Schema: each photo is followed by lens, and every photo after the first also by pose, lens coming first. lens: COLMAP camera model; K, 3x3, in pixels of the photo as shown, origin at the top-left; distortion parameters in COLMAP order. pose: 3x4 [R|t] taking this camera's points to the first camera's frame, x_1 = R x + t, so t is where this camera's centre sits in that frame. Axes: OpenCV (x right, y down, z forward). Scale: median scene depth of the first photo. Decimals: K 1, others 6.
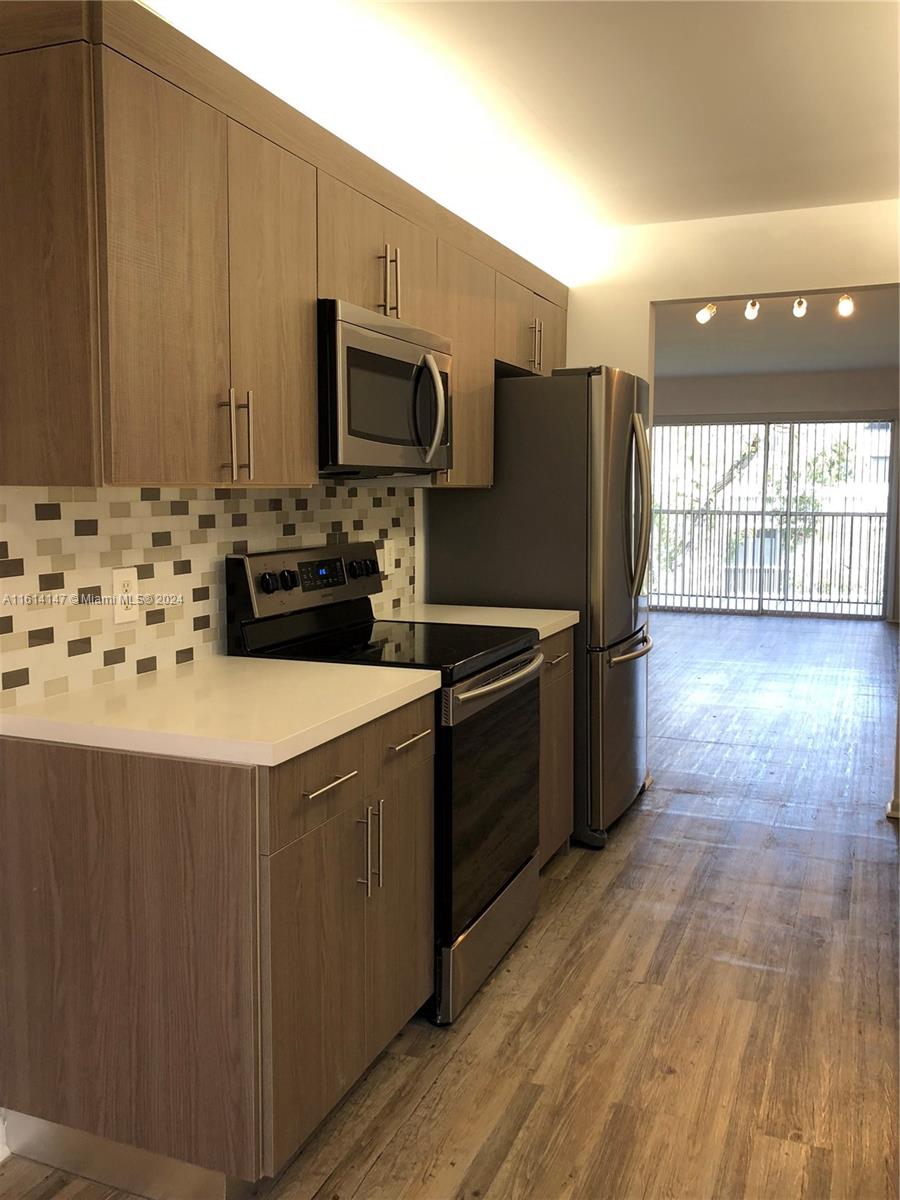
lens RADIAL K [[1077.7, 0, 448.2], [0, 1077.7, 600.1], [0, 0, 1]] dist [-0.005428, -0.005443]
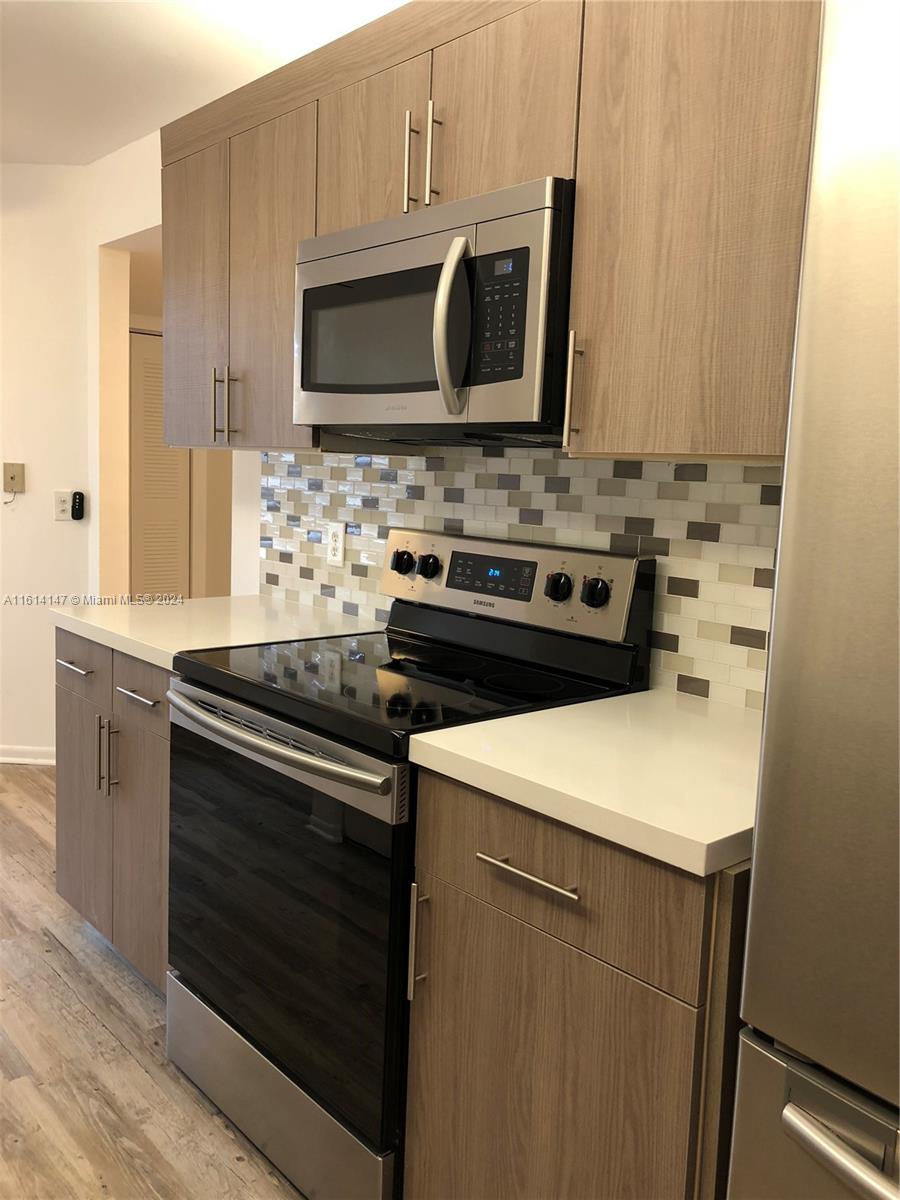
lens RADIAL K [[975.2, 0, 454.5], [0, 975.2, 588.8], [0, 0, 1]] dist [0.040739, -0.051101]
pose [[-0.450561, 0.088571, -0.888341, 0.589918], [-0.133158, 0.977268, 0.164975, -0.146253], [0.882759, 0.192621, -0.428525, 1.510110]]
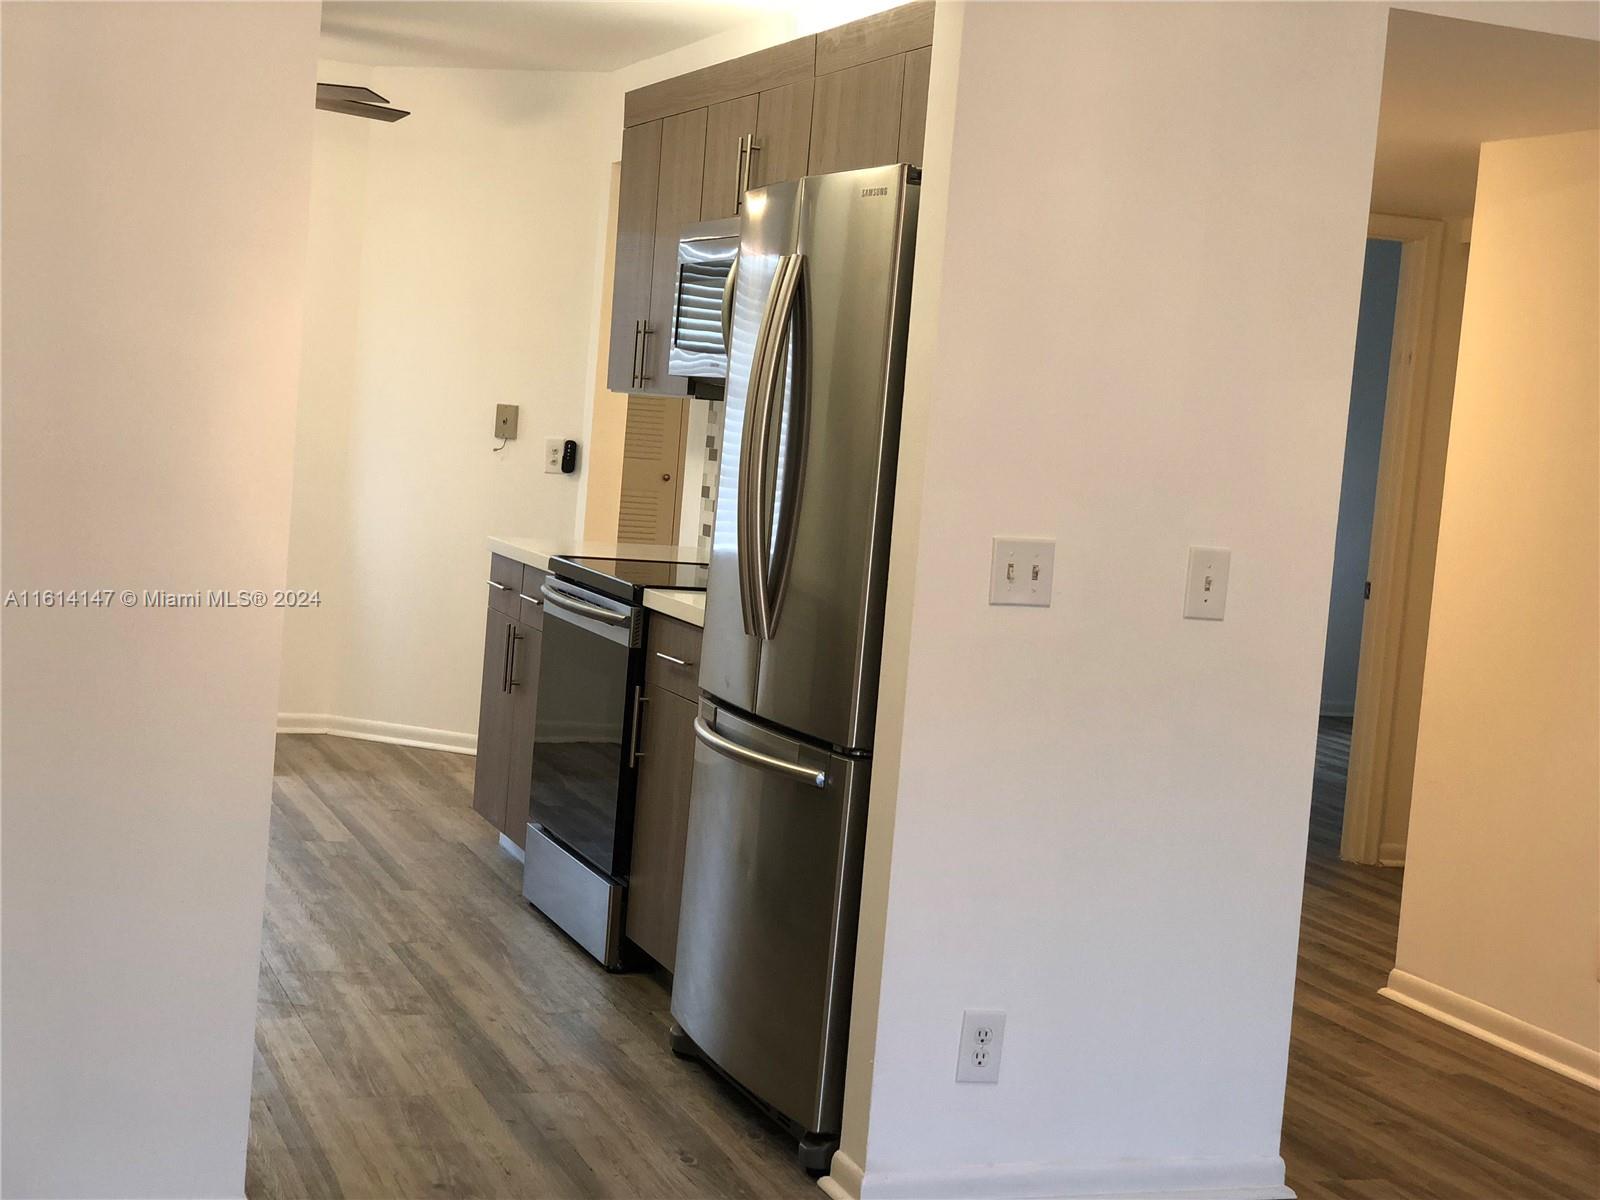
lens RADIAL K [[2431.7, 0, 799.8], [0, 2431.7, 600.4], [0, 0, 1]] dist [-0.025967, 0.000000]
pose [[-0.740827, -0.008128, -0.671646, 1.433582], [-0.151219, 0.976275, 0.154981, -0.304259], [0.654452, 0.216380, -0.724481, 2.902758]]
